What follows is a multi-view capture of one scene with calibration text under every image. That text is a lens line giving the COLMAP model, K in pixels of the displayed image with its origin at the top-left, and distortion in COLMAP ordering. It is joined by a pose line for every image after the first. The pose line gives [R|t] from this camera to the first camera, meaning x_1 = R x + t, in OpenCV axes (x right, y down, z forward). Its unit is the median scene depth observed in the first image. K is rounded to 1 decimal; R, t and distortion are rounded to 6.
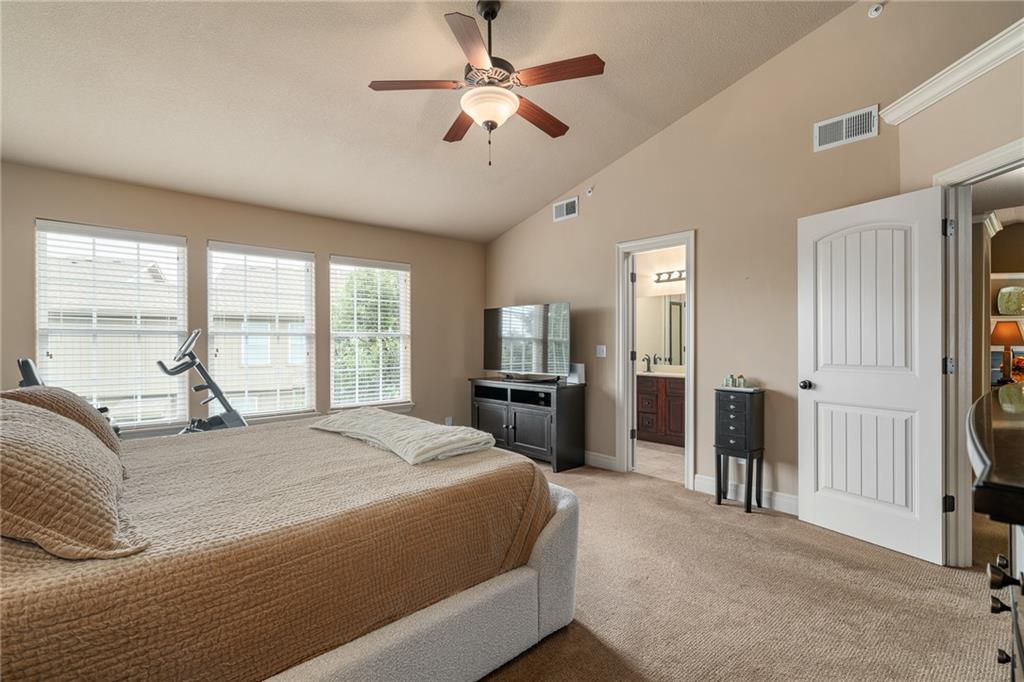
lens RADIAL K [[471.4, 0, 511.7], [0, 471.4, 341.5], [0, 0, 1]] dist [0.000880, -0.000733]
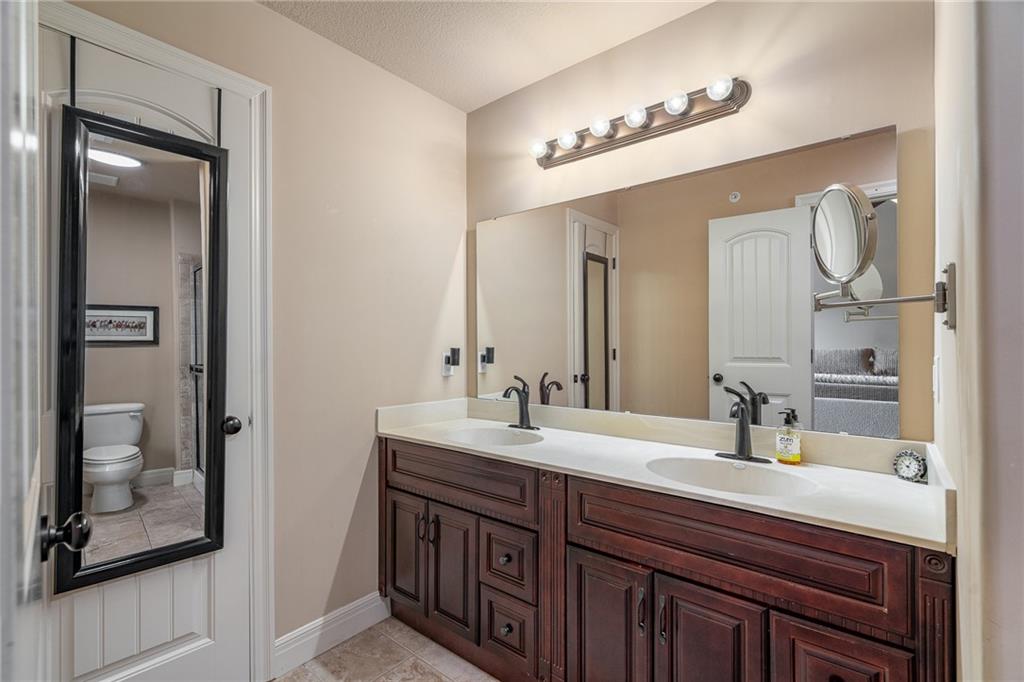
lens RADIAL K [[471.4, 0, 509.2], [0, 471.4, 342.4], [0, 0, 1]] dist [0.000880, -0.000733]
pose [[0.987253, -0.006311, 0.159032, 0.181930], [0.007169, 0.999963, -0.004828, 0.003536], [-0.158995, 0.005906, 0.987262, 0.534511]]
